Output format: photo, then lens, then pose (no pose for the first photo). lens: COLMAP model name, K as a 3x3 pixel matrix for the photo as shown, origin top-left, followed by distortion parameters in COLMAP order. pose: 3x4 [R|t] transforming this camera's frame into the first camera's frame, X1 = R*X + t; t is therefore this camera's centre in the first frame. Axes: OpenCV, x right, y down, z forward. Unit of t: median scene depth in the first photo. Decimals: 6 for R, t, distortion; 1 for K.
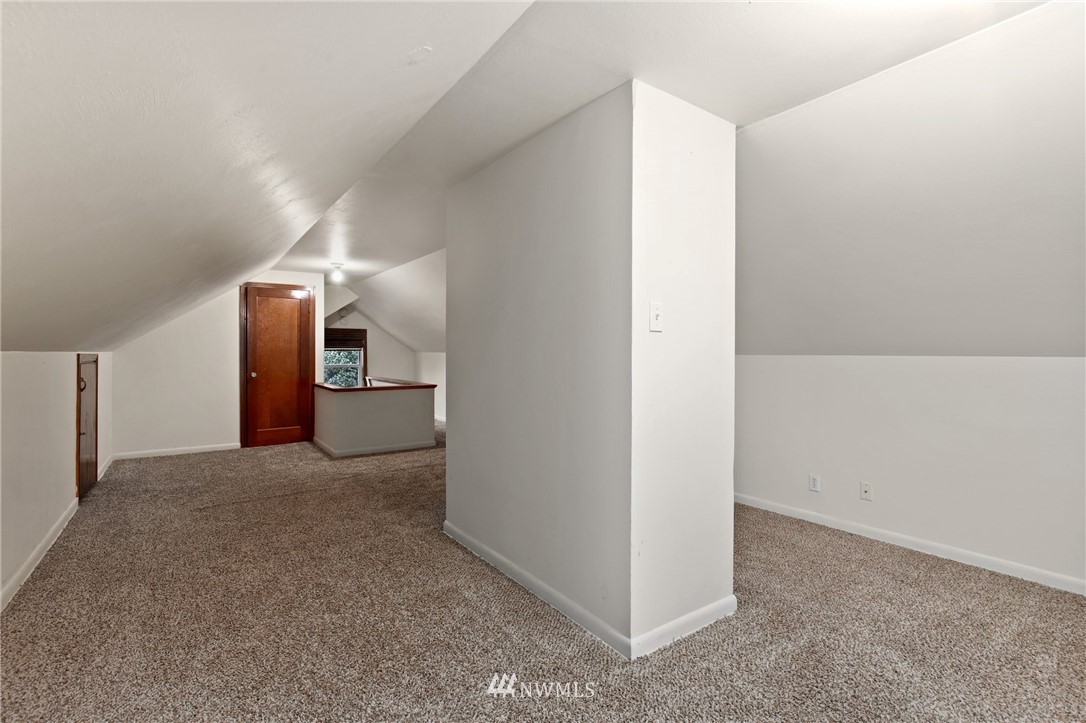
lens RADIAL K [[500.5, 0, 542.4], [0, 500.5, 357.6], [0, 0, 1]] dist [-0.026944, 0.002985]
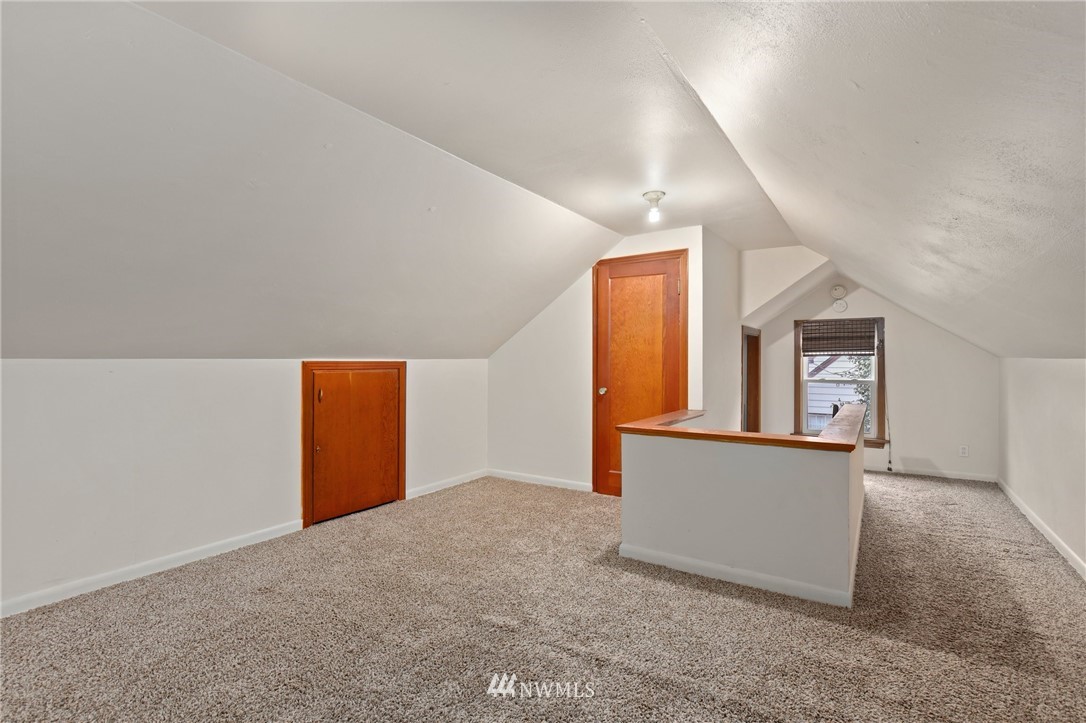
lens RADIAL K [[500.5, 0, 541.5], [0, 500.5, 361.3], [0, 0, 1]] dist [-0.026944, 0.002985]
pose [[0.347905, -0.001599, -0.937529, 0.048475], [-0.006080, 0.999974, -0.003961, -0.004063], [0.937510, 0.007078, 0.347886, 0.645494]]
